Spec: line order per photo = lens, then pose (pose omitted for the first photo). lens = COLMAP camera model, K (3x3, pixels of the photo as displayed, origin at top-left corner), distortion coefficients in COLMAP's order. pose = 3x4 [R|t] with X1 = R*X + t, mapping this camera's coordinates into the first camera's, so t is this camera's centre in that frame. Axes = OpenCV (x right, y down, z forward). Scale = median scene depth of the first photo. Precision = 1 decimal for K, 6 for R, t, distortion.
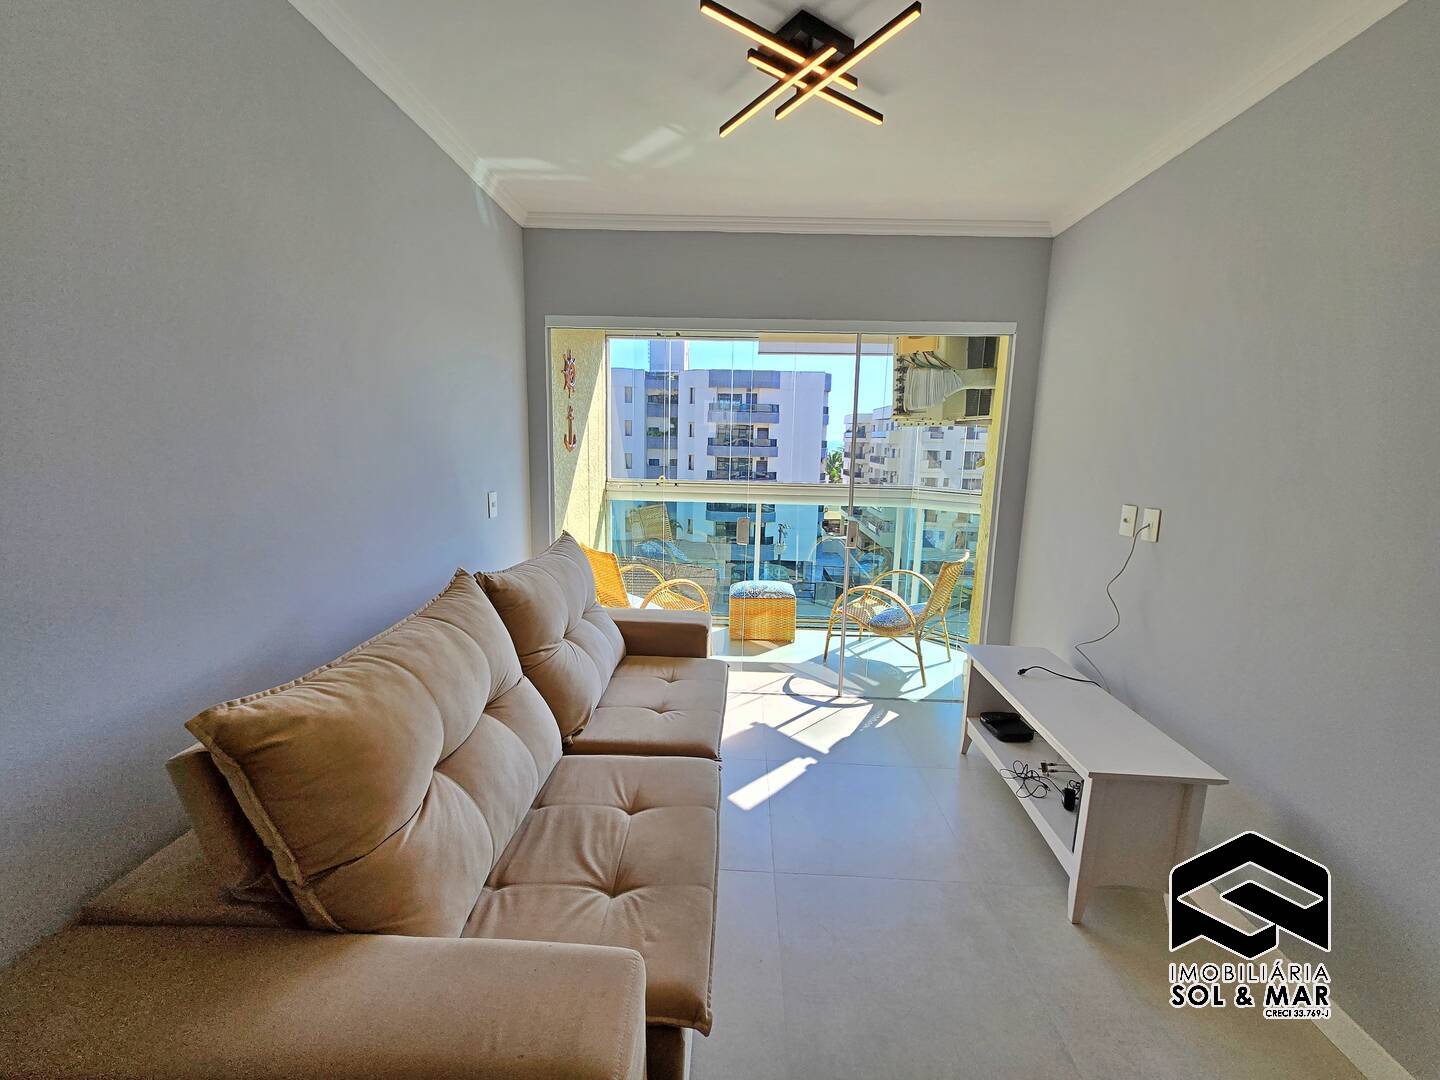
lens RADIAL K [[560.7, 0, 722.3], [0, 560.7, 524.7], [0, 0, 1]] dist [0.009622, -0.003211]
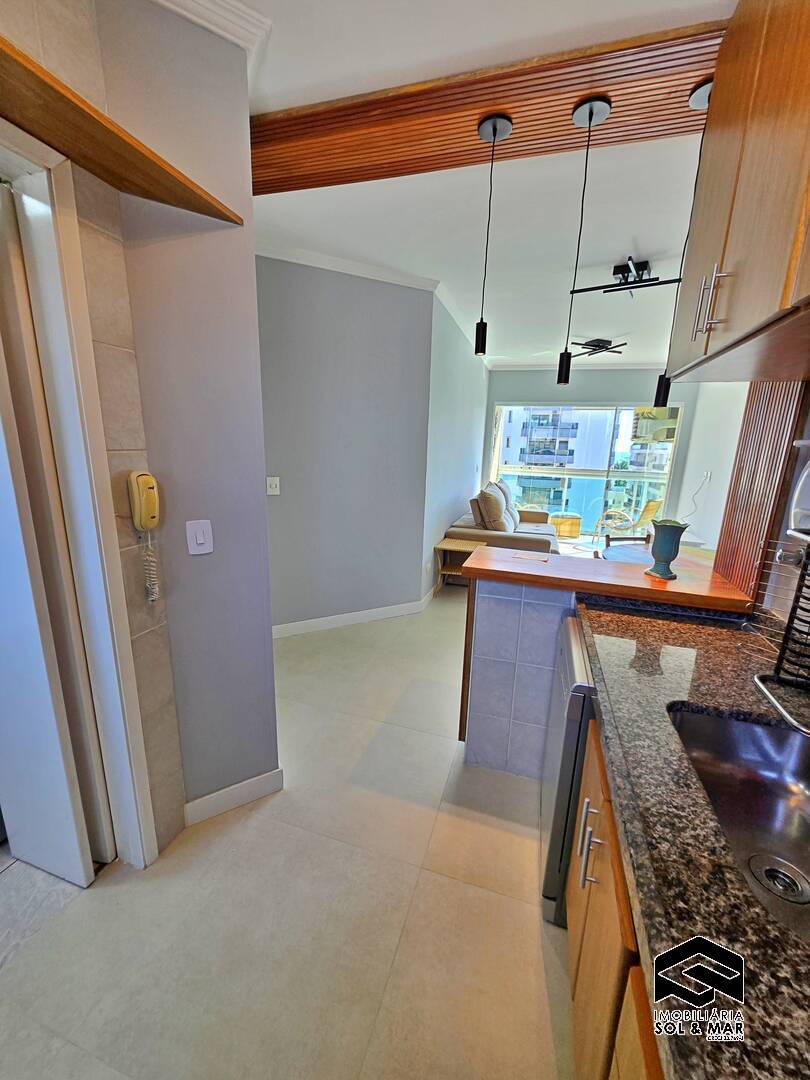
lens RADIAL K [[420.6, 0, 409.3], [0, 420.6, 543.3], [0, 0, 1]] dist [0.009622, -0.003211]
pose [[0.964292, 0.071303, -0.255061, -0.122802], [-0.053310, 0.995622, 0.076783, 0.167725], [0.259419, -0.060444, 0.963872, -1.027883]]
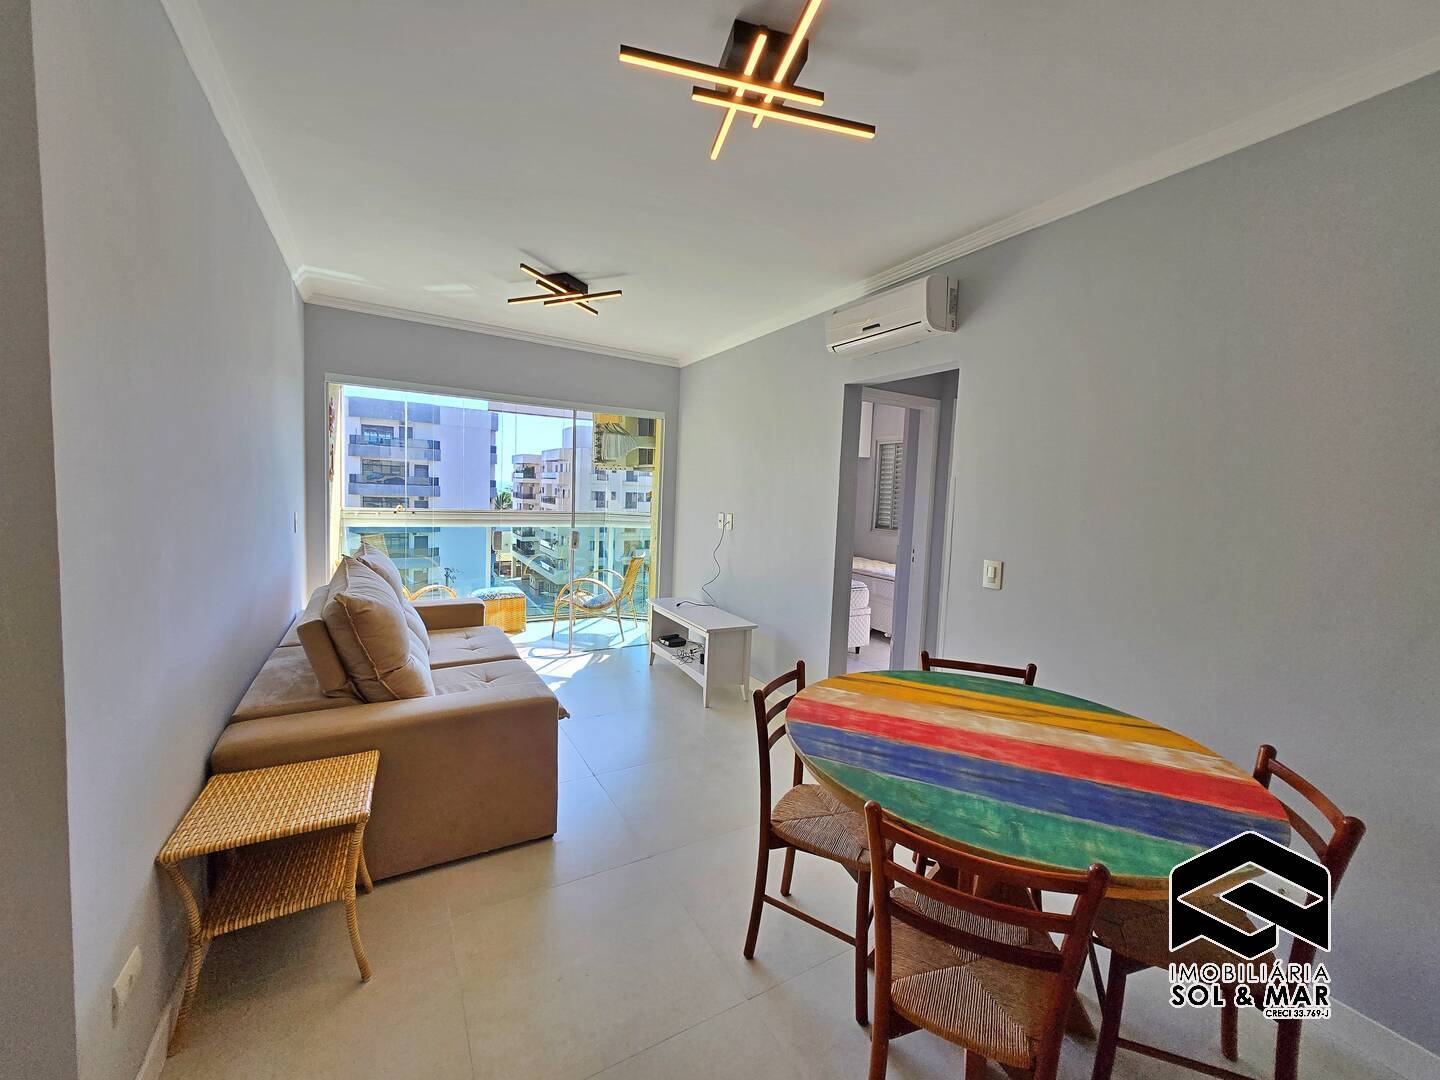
lens RADIAL K [[560.7, 0, 722.3], [0, 560.7, 524.7], [0, 0, 1]] dist [0.009622, -0.003211]
pose [[0.839401, -0.023114, 0.543021, -0.231419], [0.062324, 0.996598, -0.053920, 0.075098], [-0.539928, 0.079104, 0.837986, -0.436268]]
